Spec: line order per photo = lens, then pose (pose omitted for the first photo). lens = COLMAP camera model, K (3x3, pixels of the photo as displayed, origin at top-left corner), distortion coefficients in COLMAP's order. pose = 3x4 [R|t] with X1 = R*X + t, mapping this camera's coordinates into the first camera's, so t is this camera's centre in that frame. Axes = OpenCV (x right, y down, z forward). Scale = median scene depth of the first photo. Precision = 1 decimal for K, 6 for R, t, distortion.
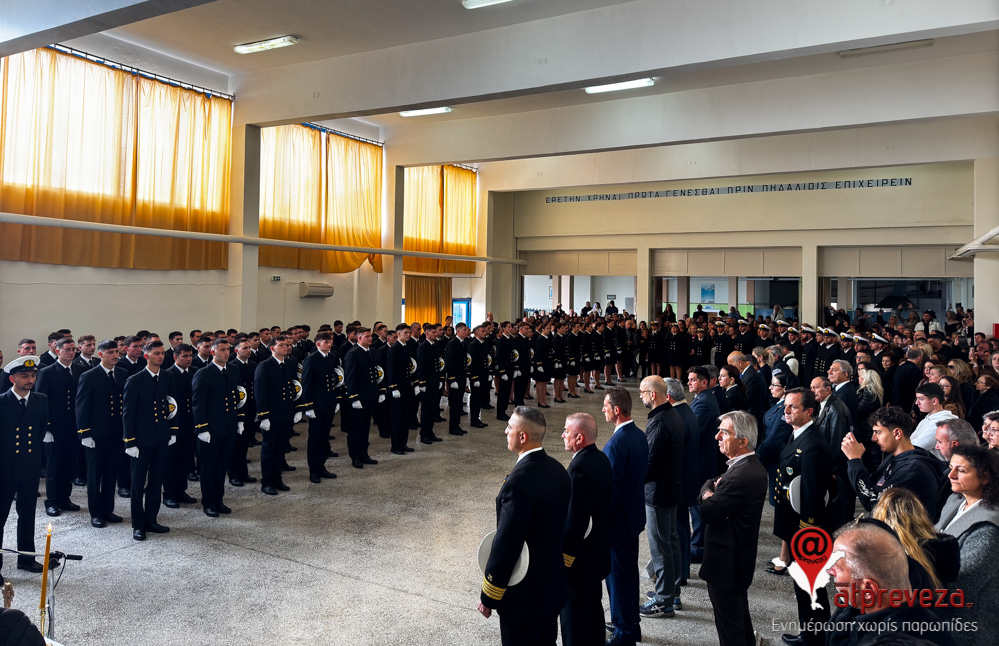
lens RADIAL K [[683.3, 0, 500.9], [0, 683.3, 270.9], [0, 0, 1]] dist [0.124182, -0.178986]
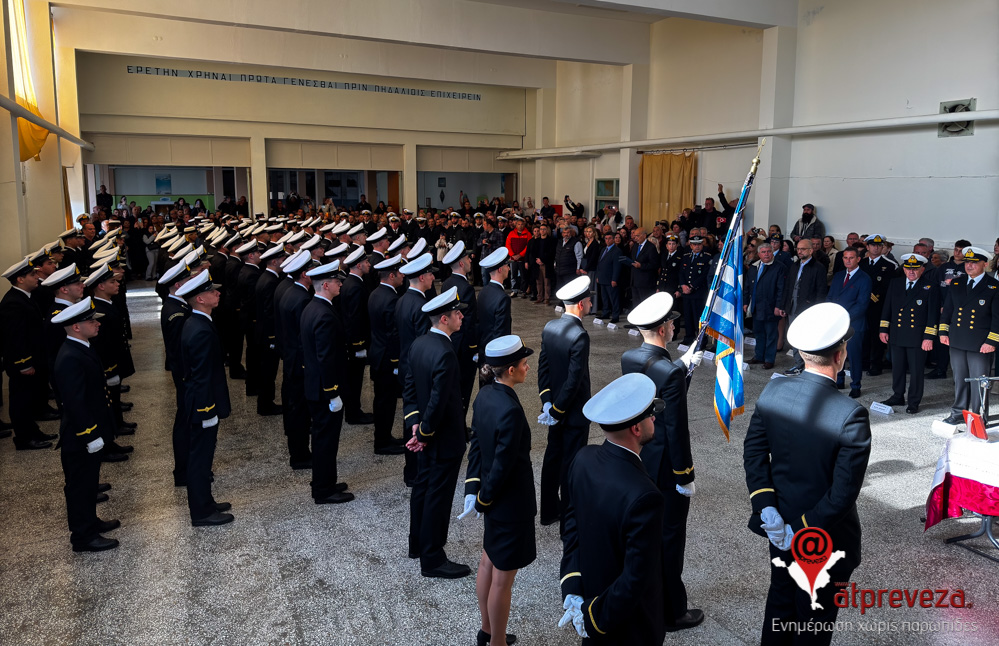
lens RADIAL K [[678.6, 0, 504.1], [0, 678.6, 282.8], [0, 0, 1]] dist [0.110576, -0.171420]
pose [[0.571269, -0.126437, 0.810966, -0.531344], [-0.019314, 0.985719, 0.167287, -0.001497], [-0.820536, -0.111229, 0.560669, 0.235417]]
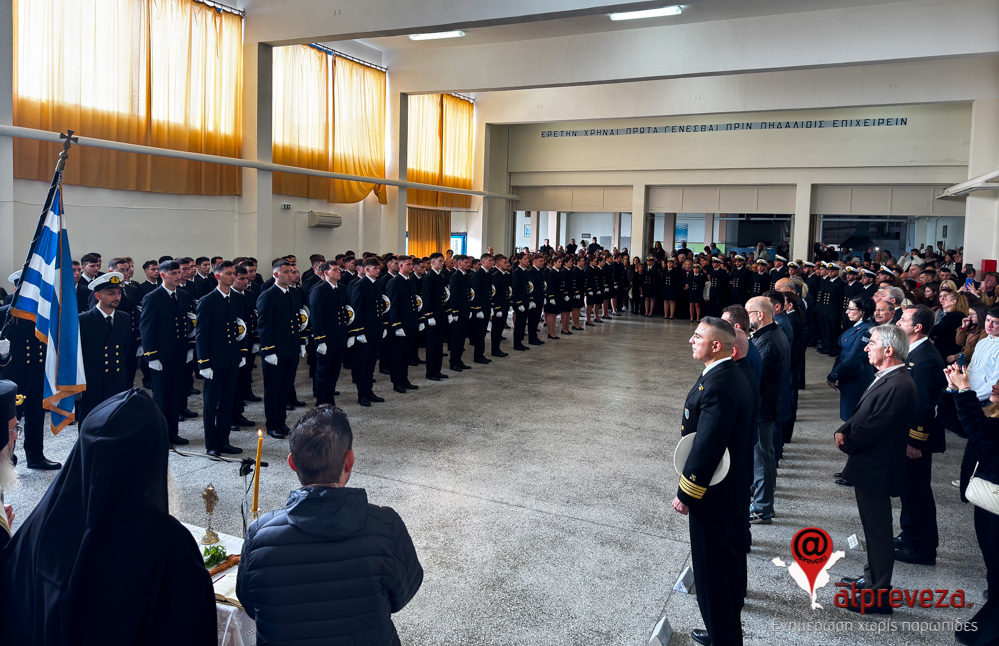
lens RADIAL K [[682.6, 0, 502.3], [0, 682.6, 268.0], [0, 0, 1]] dist [0.119359, -0.180670]
pose [[0.997798, 0.008589, 0.065768, -0.078138], [-0.014034, 0.996469, 0.082778, 0.011122], [-0.064825, -0.083519, 0.994395, 0.006000]]
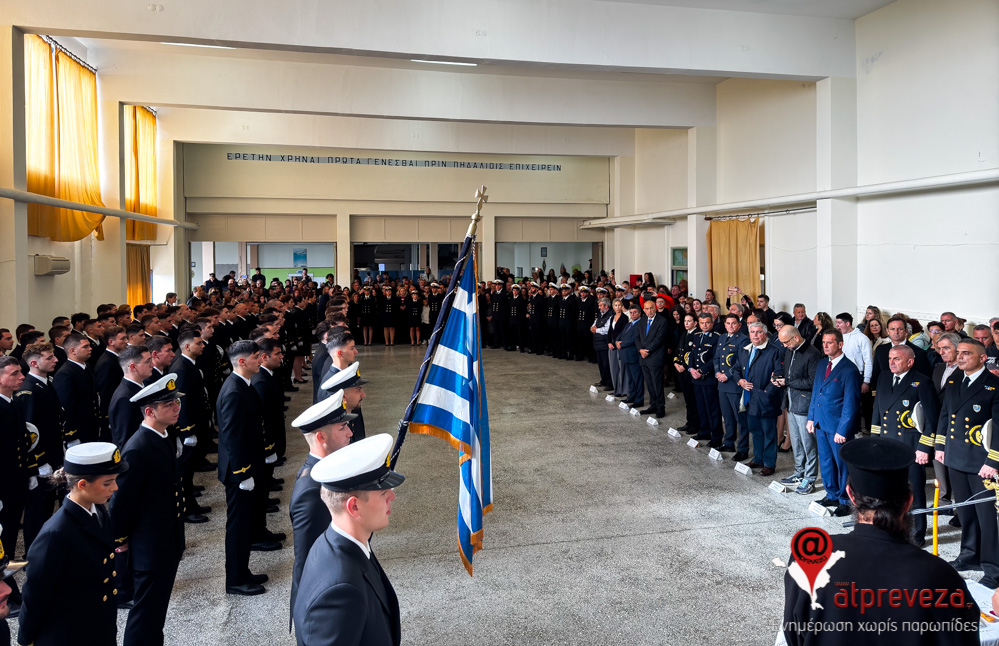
lens RADIAL K [[683.3, 0, 500.9], [0, 683.3, 270.9], [0, 0, 1]] dist [0.124182, -0.178986]
pose [[0.745104, -0.034110, 0.666075, -0.394947], [-0.001298, 0.998615, 0.052592, -0.005011], [-0.666947, -0.040051, 0.744028, 0.137111]]
